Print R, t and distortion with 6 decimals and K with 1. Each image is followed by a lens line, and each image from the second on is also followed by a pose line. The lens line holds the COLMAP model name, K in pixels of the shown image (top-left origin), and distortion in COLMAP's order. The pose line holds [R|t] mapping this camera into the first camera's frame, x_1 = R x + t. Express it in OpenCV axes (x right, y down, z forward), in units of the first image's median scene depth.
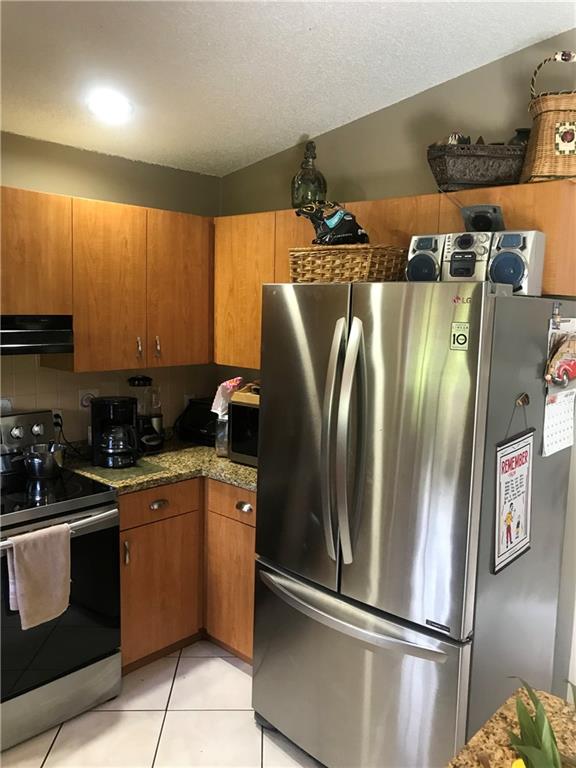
lens RADIAL K [[637.3, 0, 283.9], [0, 637.3, 384.8], [0, 0, 1]] dist [0.040704, -0.041459]
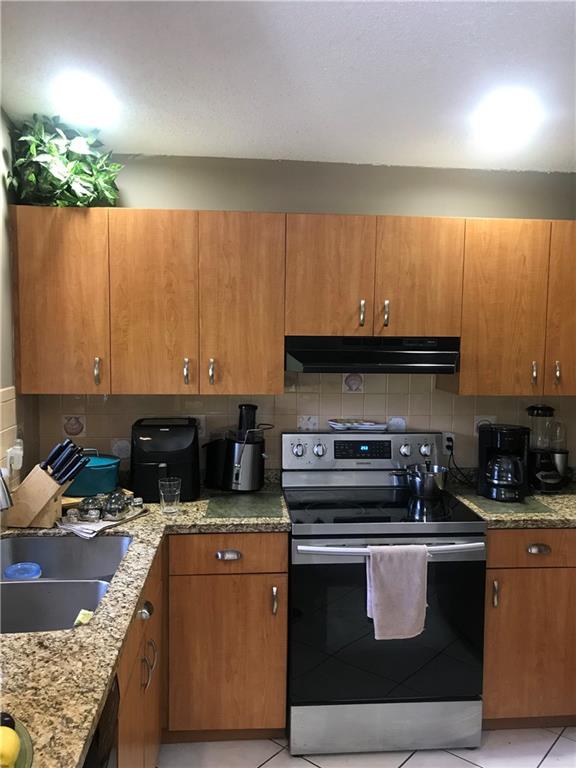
lens RADIAL K [[637.3, 0, 287.3], [0, 637.3, 383.4], [0, 0, 1]] dist [0.040704, -0.041459]
pose [[0.750315, 0.041003, -0.659807, 0.120896], [-0.079320, 0.996448, -0.028277, 0.011352], [0.656304, 0.073553, 0.750903, 0.089214]]
